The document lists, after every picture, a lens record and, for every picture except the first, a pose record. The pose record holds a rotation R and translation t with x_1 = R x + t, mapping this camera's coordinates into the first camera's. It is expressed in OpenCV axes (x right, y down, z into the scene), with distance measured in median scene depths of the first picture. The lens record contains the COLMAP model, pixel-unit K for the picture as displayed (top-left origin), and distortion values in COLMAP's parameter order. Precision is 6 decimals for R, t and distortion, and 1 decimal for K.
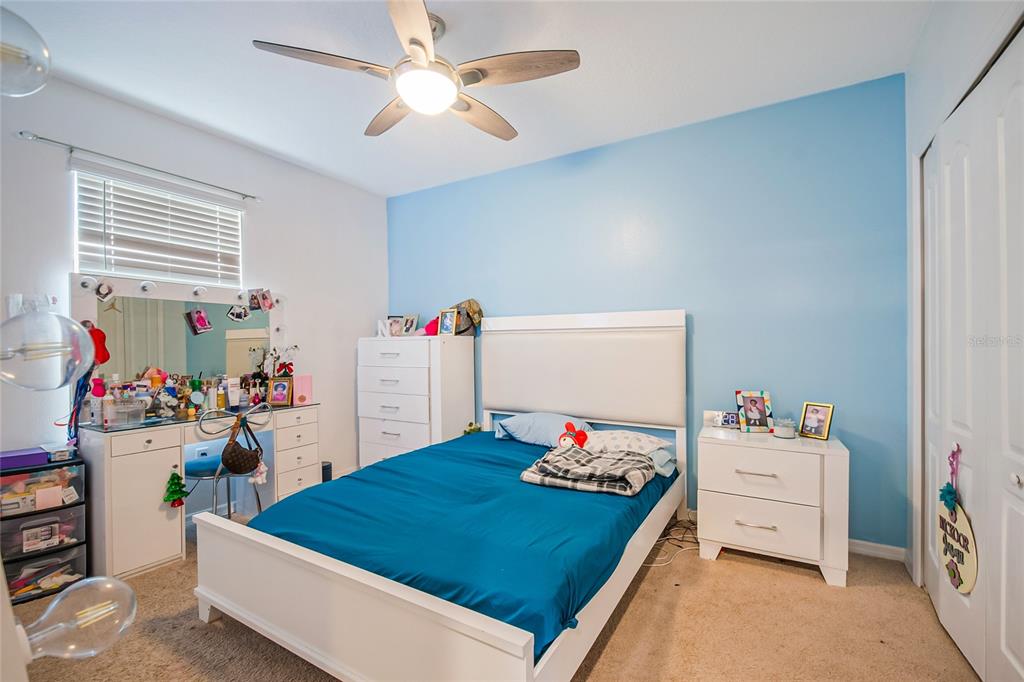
lens RADIAL K [[456.5, 0, 518.1], [0, 456.5, 345.4], [0, 0, 1]] dist [0.005029, -0.010674]
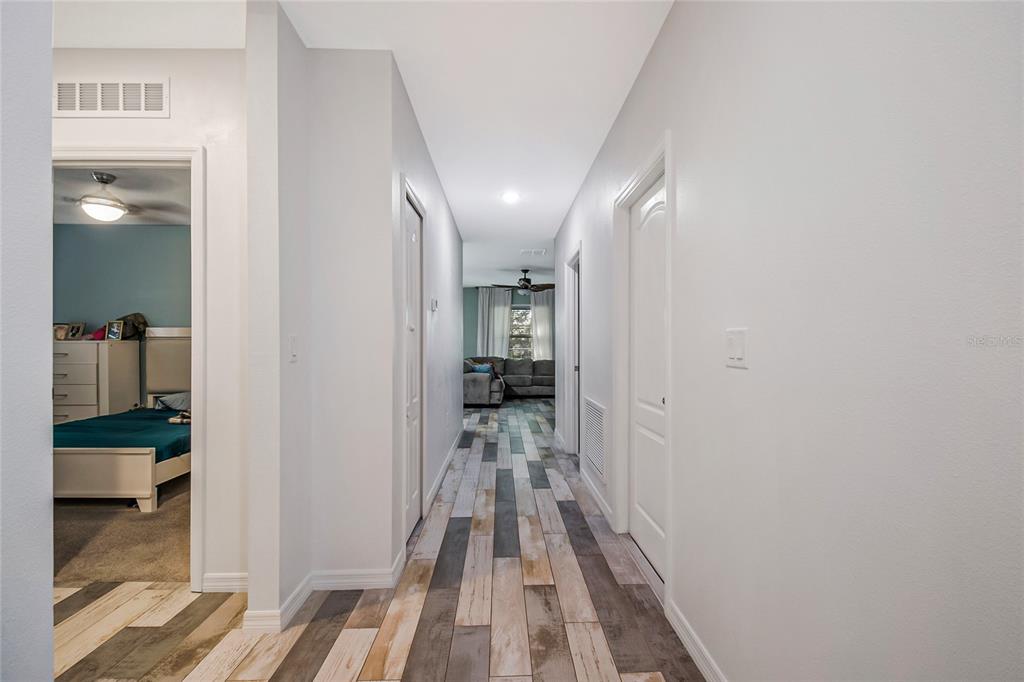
lens RADIAL K [[456.5, 0, 507.8], [0, 456.5, 344.7], [0, 0, 1]] dist [0.005029, -0.010674]
pose [[0.844567, 0.004011, 0.535434, 0.105867], [-0.001978, 0.999988, -0.004372, -0.004284], [-0.535446, 0.002633, 0.844566, -0.753752]]
